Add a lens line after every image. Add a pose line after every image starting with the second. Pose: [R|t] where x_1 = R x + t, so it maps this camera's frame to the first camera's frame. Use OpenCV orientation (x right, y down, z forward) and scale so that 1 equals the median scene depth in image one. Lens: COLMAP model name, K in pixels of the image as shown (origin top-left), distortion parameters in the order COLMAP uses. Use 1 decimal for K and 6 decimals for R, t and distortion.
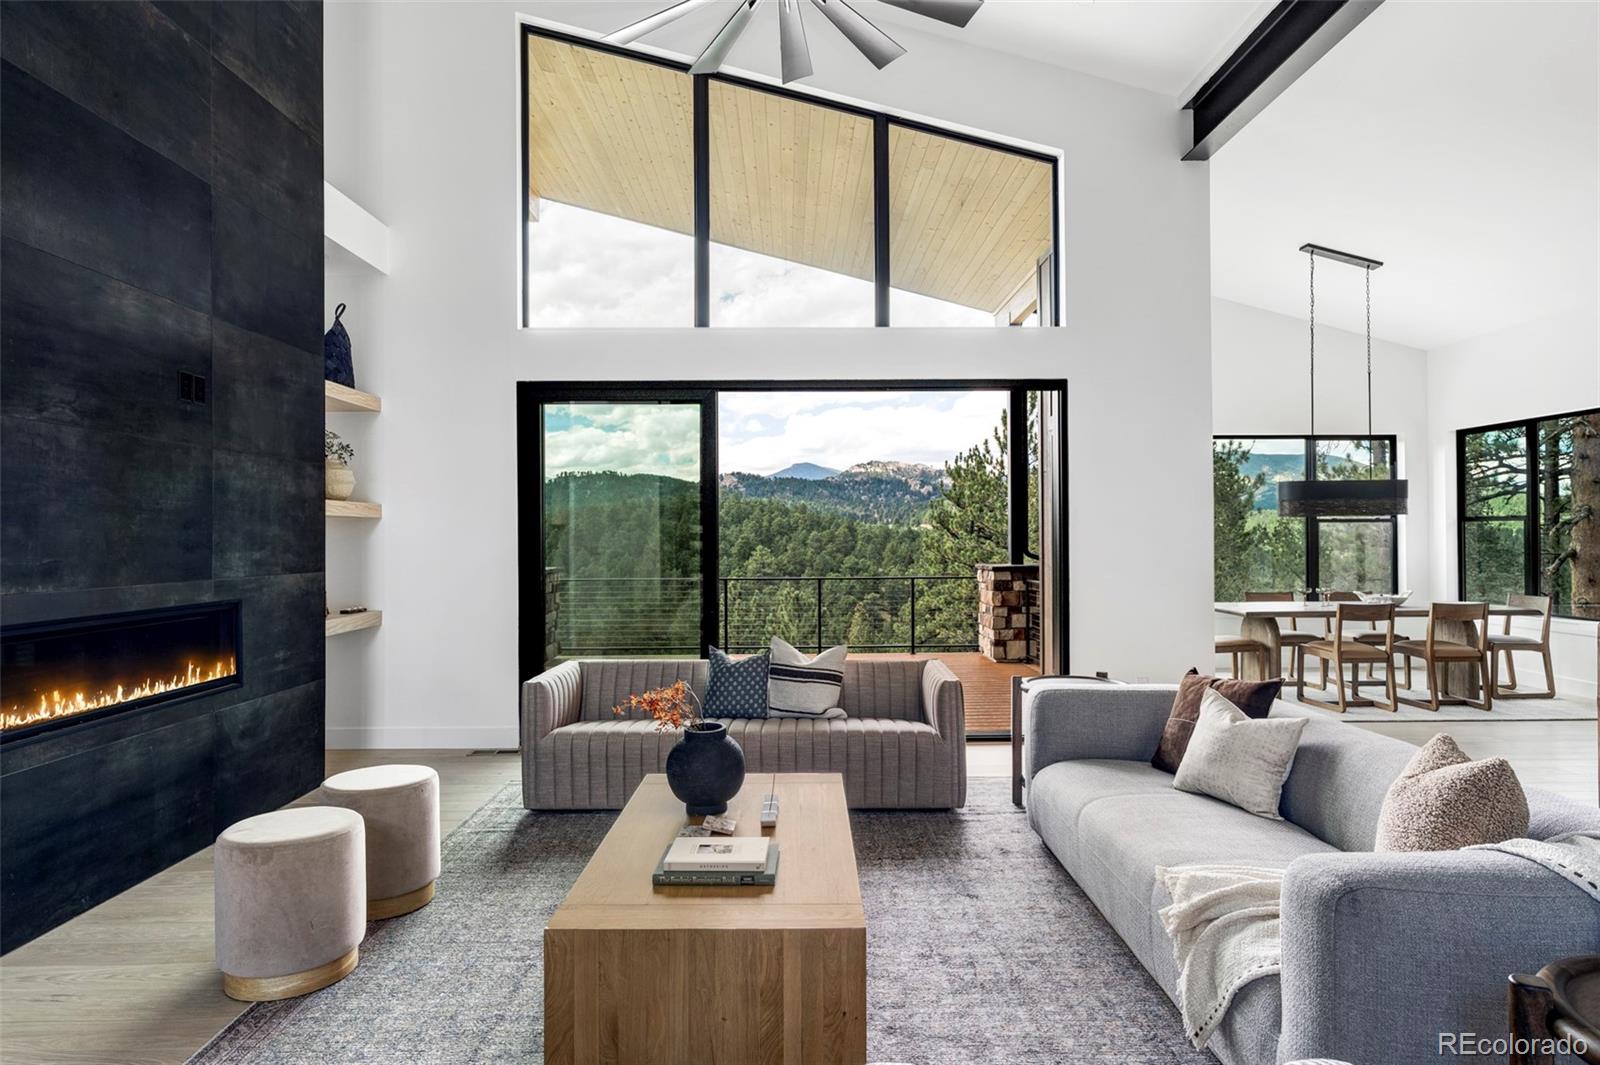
lens RADIAL K [[916.5, 0, 801.1], [0, 916.5, 530.0], [0, 0, 1]] dist [0.000213, 0.000580]
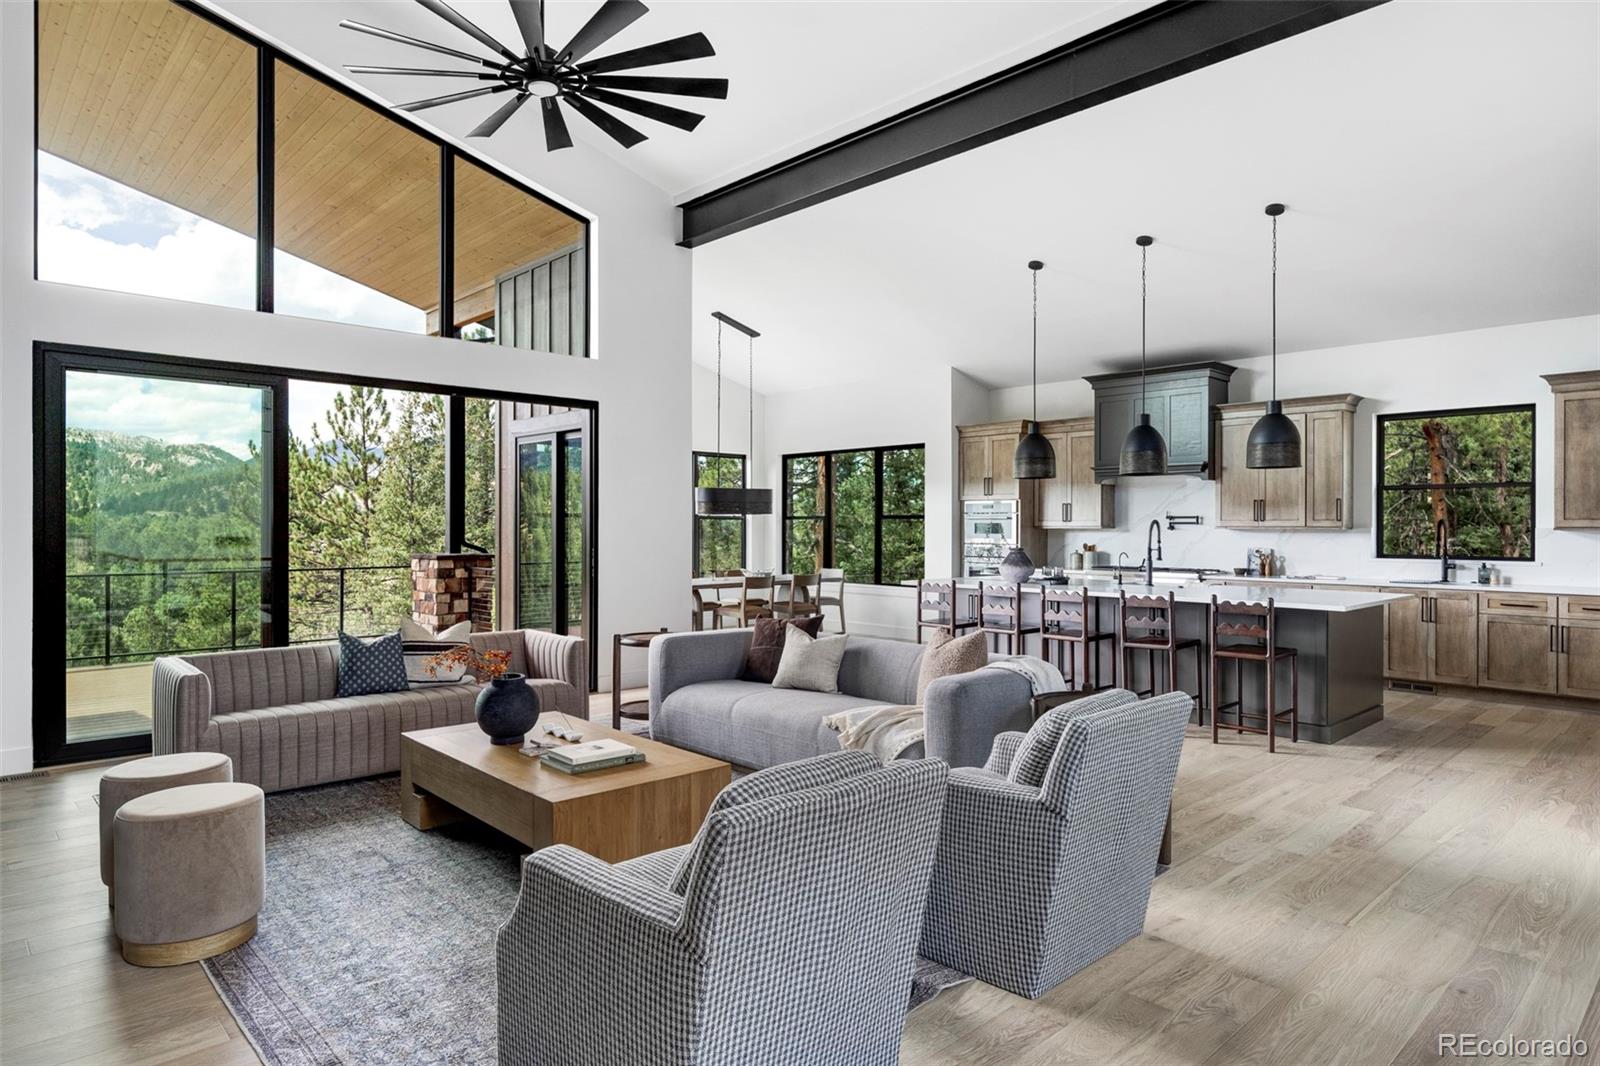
lens RADIAL K [[916.5, 0, 805.4], [0, 916.5, 532.5], [0, 0, 1]] dist [0.000213, 0.000580]
pose [[0.734773, 0.003731, 0.678303, -0.350956], [-0.011782, 0.999904, 0.007263, 0.001103], [-0.678211, -0.013328, 0.734746, -0.109338]]
